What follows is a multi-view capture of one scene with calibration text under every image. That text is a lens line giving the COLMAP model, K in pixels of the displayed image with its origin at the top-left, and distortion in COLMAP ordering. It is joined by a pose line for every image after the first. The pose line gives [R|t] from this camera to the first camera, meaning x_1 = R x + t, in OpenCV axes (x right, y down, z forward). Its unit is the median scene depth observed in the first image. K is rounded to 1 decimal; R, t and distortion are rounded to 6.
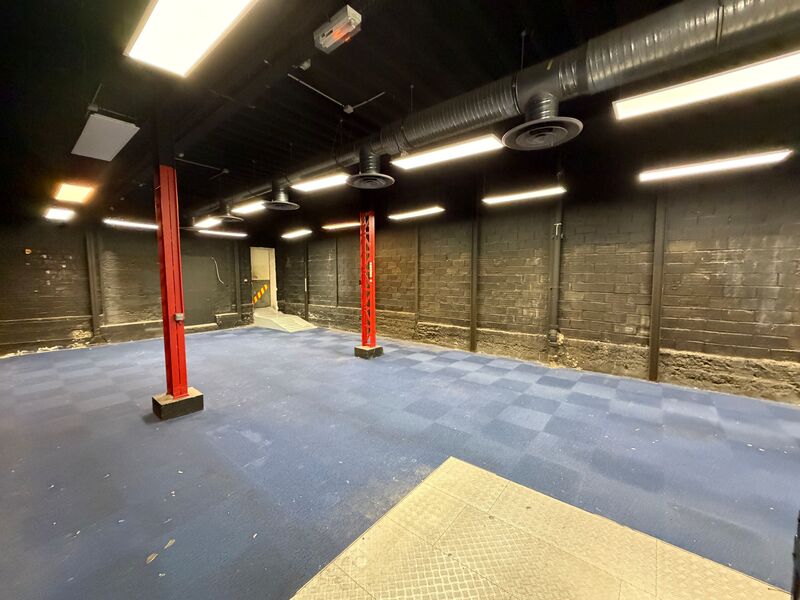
lens RADIAL K [[317.9, 0, 395.6], [0, 317.9, 299.3], [0, 0, 1]] dist [0.000780, -0.000084]
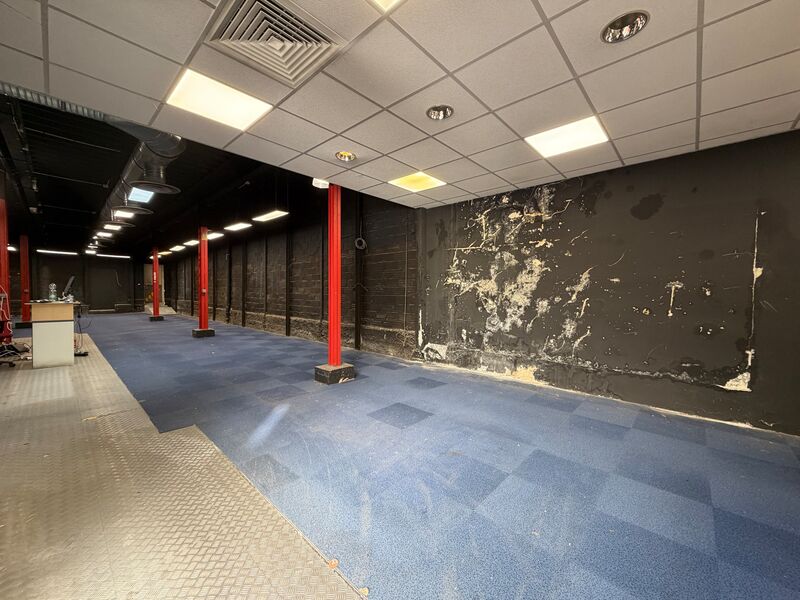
lens RADIAL K [[317.9, 0, 395.8], [0, 317.9, 297.0], [0, 0, 1]] dist [0.000780, -0.000084]
pose [[0.997875, 0.011554, -0.064119, 1.366495], [-0.015234, 0.998246, -0.057214, 0.111767], [0.063345, 0.058069, 0.996301, -0.766836]]
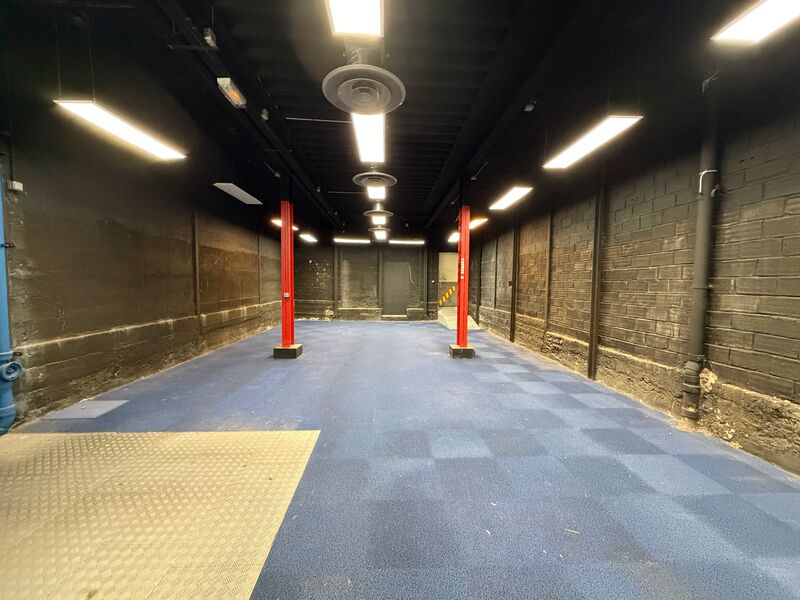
lens RADIAL K [[317.9, 0, 398.6], [0, 317.9, 299.3], [0, 0, 1]] dist [0.000780, -0.000084]
pose [[0.668665, 0.049628, -0.741906, 0.452918], [-0.072358, 0.997378, 0.001502, 0.018013], [0.740035, 0.052678, 0.670503, 0.190587]]
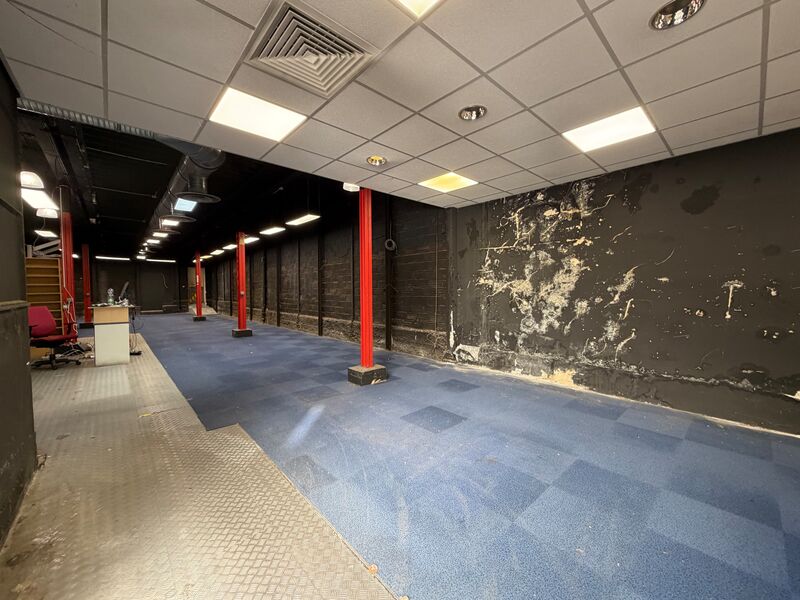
lens RADIAL K [[317.9, 0, 396.4], [0, 317.9, 297.4], [0, 0, 1]] dist [0.000780, -0.000084]
pose [[0.988321, 0.002734, -0.152362, 1.363404], [-0.010559, 0.998665, -0.050572, 0.107398], [0.152021, 0.051590, 0.987030, -0.767316]]
